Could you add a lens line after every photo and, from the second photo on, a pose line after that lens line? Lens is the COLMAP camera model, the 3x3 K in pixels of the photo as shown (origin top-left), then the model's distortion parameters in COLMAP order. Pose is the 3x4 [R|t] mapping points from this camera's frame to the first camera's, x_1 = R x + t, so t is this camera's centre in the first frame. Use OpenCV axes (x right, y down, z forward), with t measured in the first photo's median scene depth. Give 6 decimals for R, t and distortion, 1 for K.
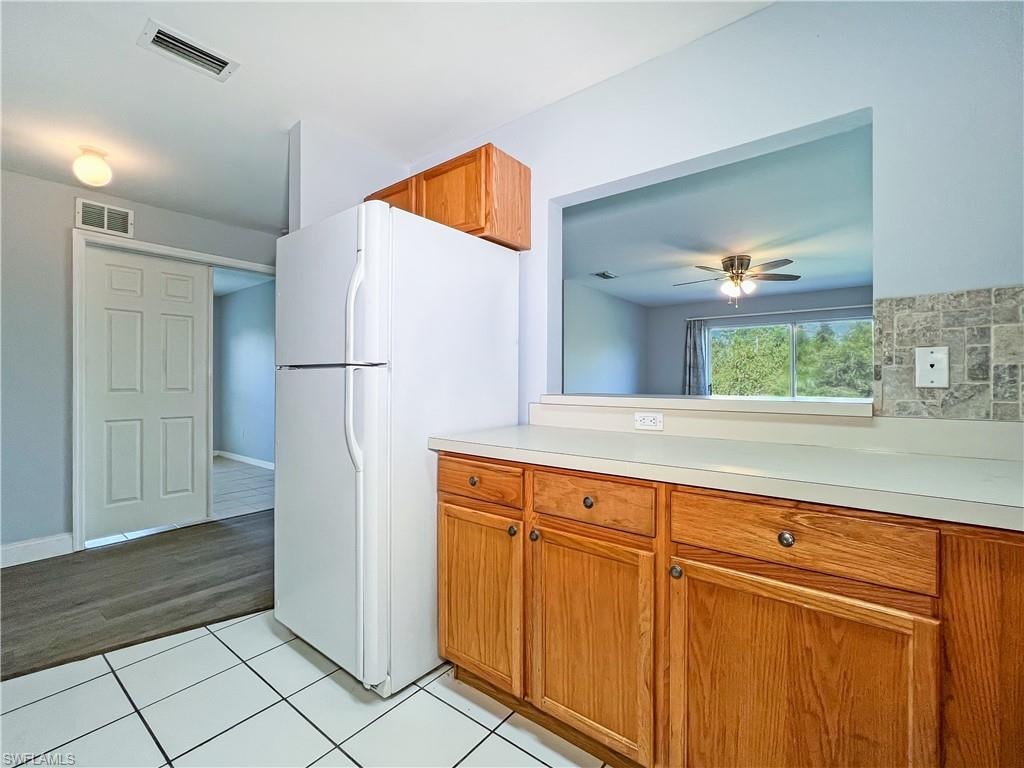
lens RADIAL K [[457.7, 0, 510.5], [0, 457.7, 380.9], [0, 0, 1]] dist [-0.002691, -0.000541]
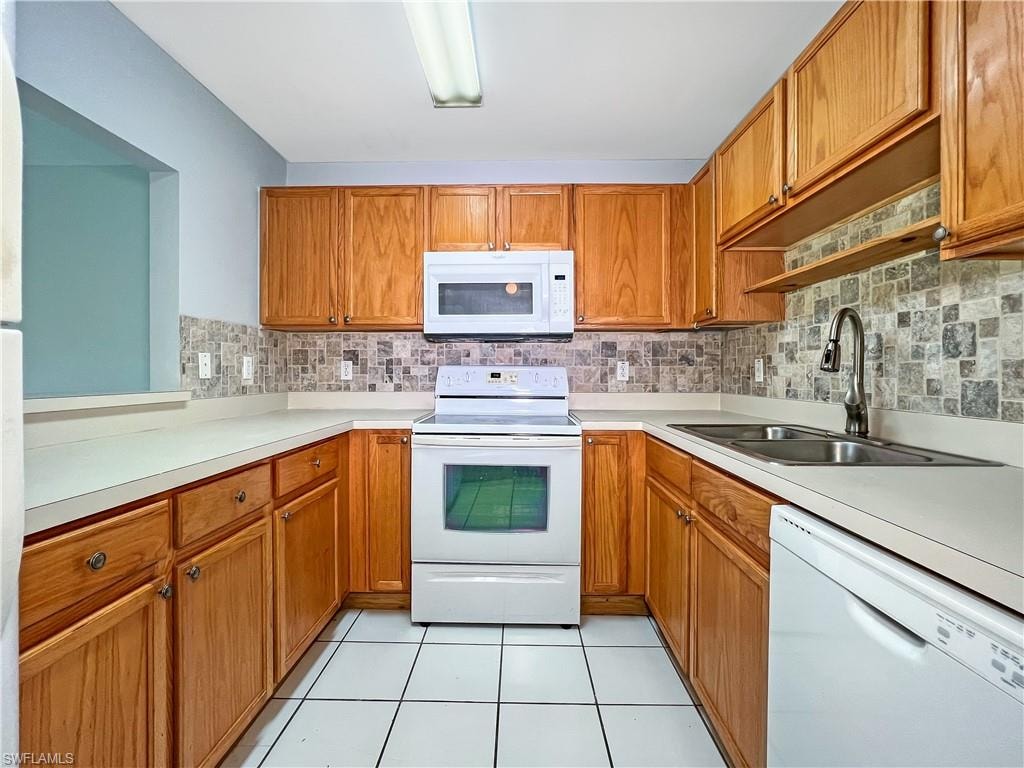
lens RADIAL K [[457.7, 0, 510.9], [0, 457.7, 373.9], [0, 0, 1]] dist [-0.002691, -0.000541]
pose [[-0.601756, 0.000782, 0.798680, -0.916907], [0.002398, 0.999997, 0.000828, -0.000346], [-0.798676, 0.002413, -0.601756, 1.069220]]
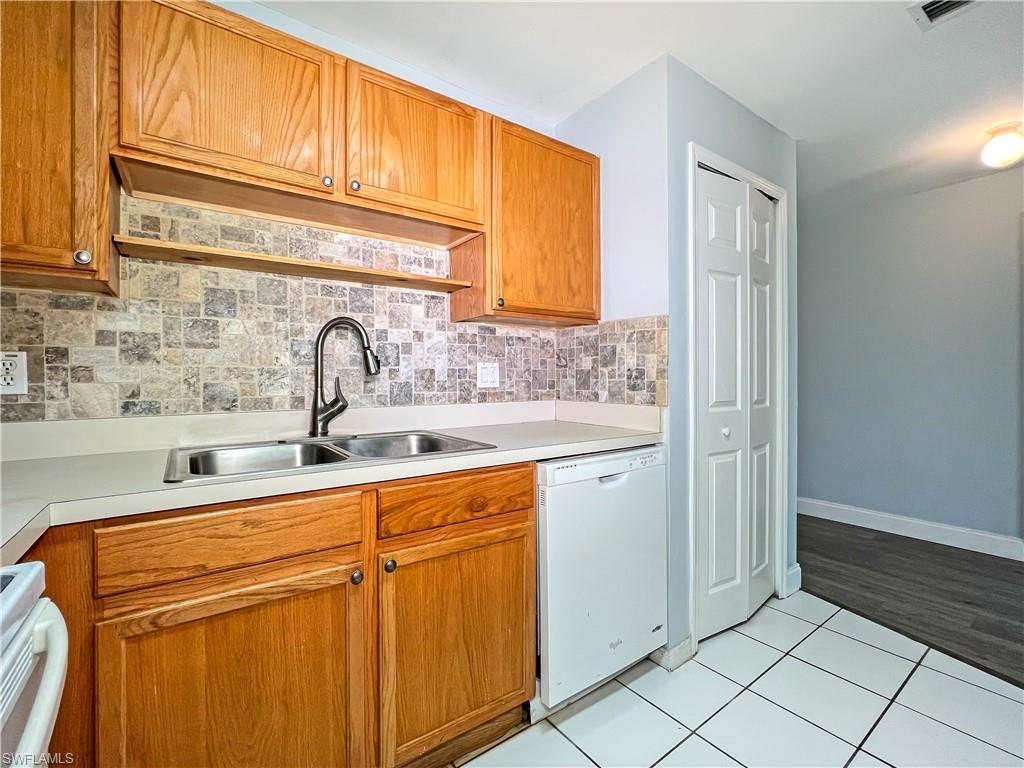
lens RADIAL K [[457.7, 0, 507.1], [0, 457.7, 376.0], [0, 0, 1]] dist [-0.002691, -0.000541]
pose [[-0.284723, 0.005763, -0.958592, 0.459188], [-0.001001, 0.999980, 0.006309, -0.010810], [0.958609, 0.002756, -0.284712, 0.525134]]
